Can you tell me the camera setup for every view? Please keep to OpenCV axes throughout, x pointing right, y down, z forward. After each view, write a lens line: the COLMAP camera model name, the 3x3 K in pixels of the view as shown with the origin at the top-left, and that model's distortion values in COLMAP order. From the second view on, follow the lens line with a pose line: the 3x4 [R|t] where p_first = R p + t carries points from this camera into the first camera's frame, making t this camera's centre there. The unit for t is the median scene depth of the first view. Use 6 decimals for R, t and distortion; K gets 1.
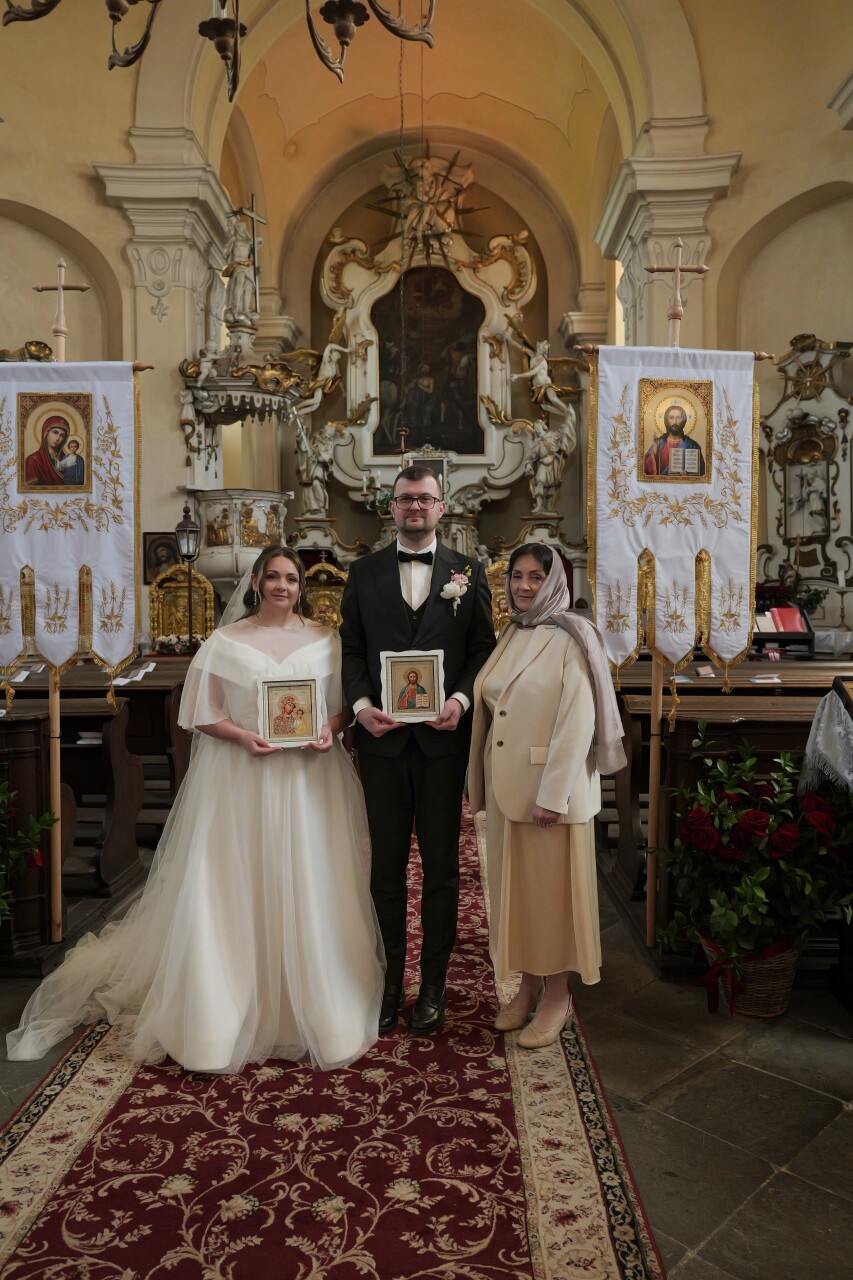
lens RADIAL K [[895.8, 0, 431.9], [0, 895.8, 644.7], [0, 0, 1]] dist [-0.013136, -0.005233]
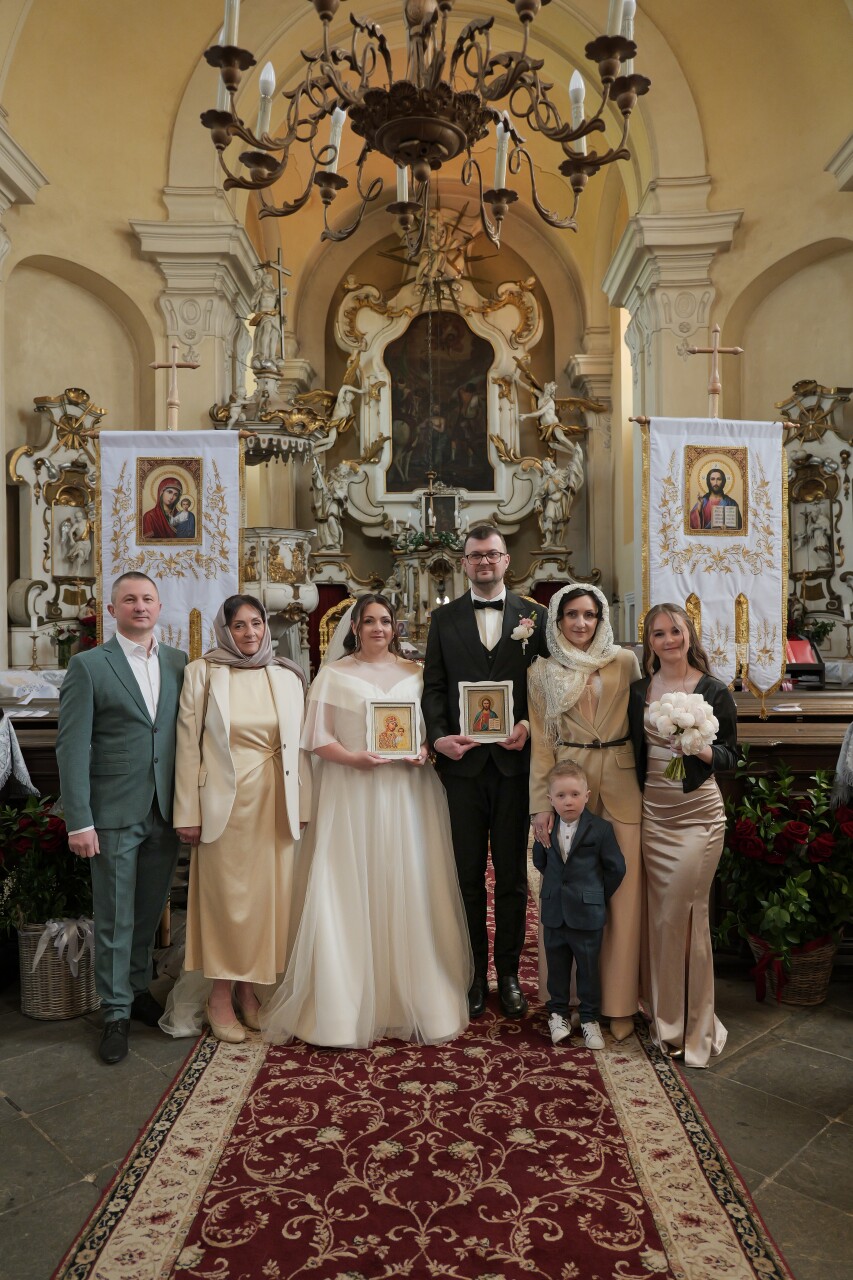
lens RADIAL K [[906.5, 0, 425.6], [0, 906.5, 638.5], [0, 0, 1]] dist [-0.012822, -0.002363]
pose [[0.999990, -0.003331, 0.002900, -0.105071], [0.003446, 0.999166, -0.040697, -0.003386], [-0.002762, 0.040706, 0.999167, -0.152449]]
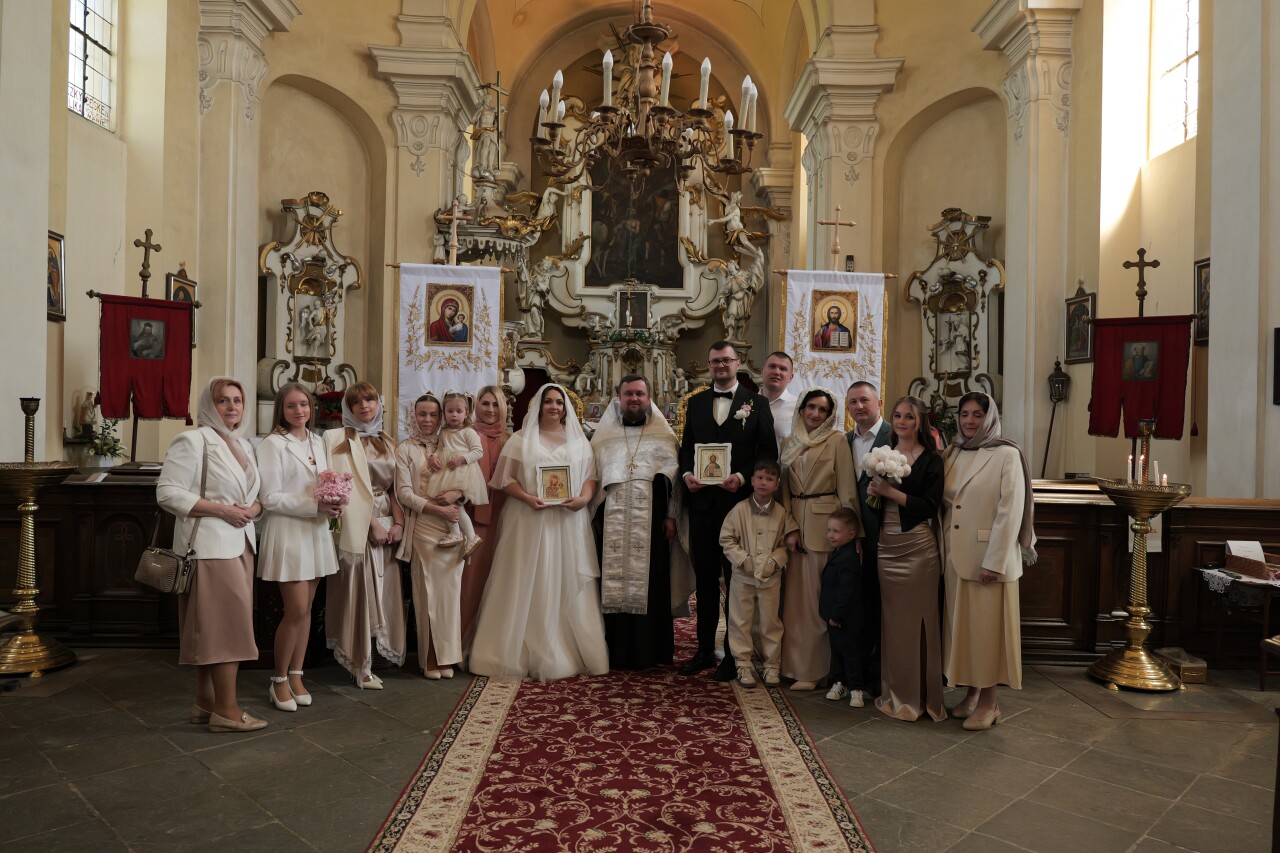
lens RADIAL K [[923.7, 0, 637.8], [0, 923.7, 425.6], [0, 0, 1]] dist [-0.031290, 0.050598]
pose [[0.999156, 0.025122, 0.032490, -0.140650], [-0.023881, 0.998990, -0.038054, 0.027398], [-0.033413, 0.037246, 0.998747, -0.686354]]
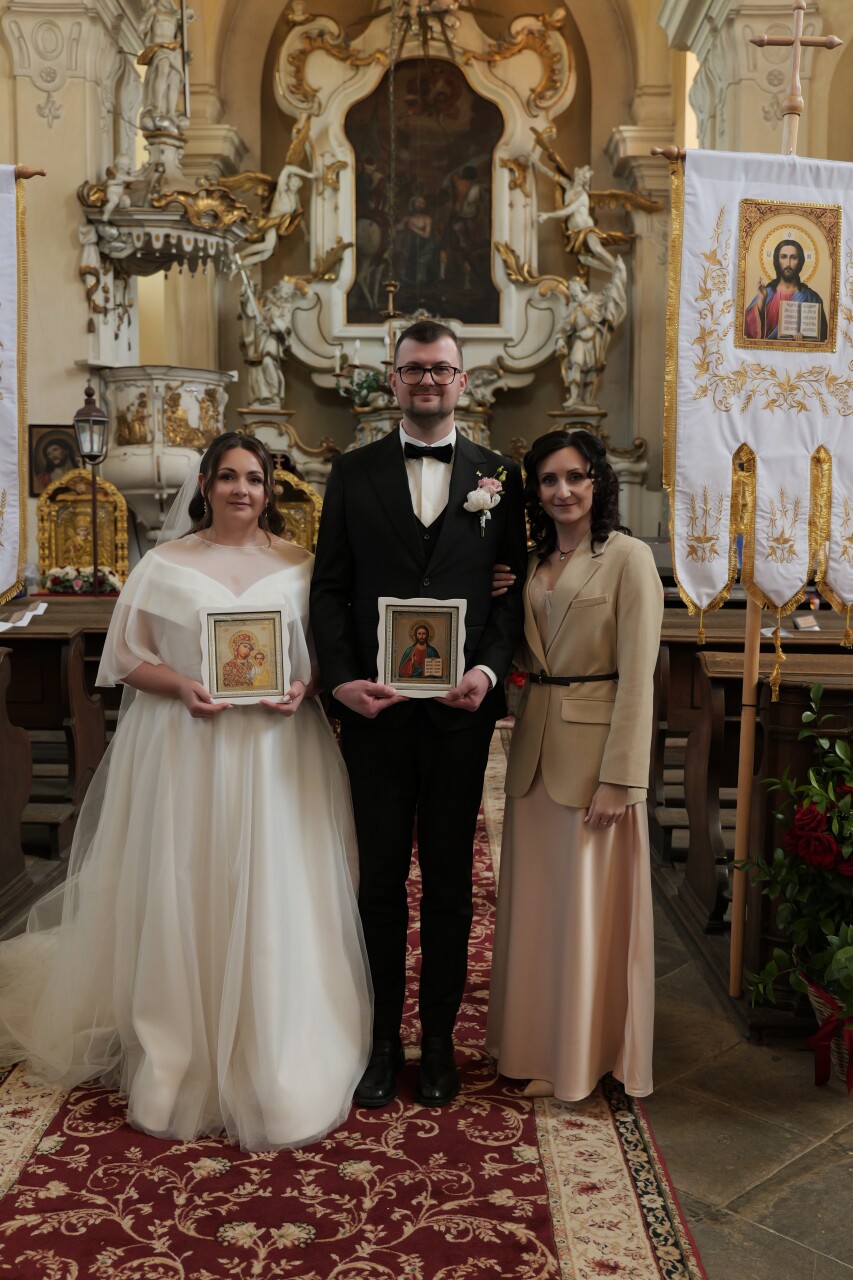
lens RADIAL K [[1209.5, 0, 434.7], [0, 1209.5, 649.0], [0, 0, 1]] dist [0.001484, -0.025265]
pose [[0.999854, 0.011497, 0.012661, -0.015214], [-0.012107, 0.998715, 0.049202, 0.011312], [-0.012079, -0.049348, 0.998709, 0.037420]]
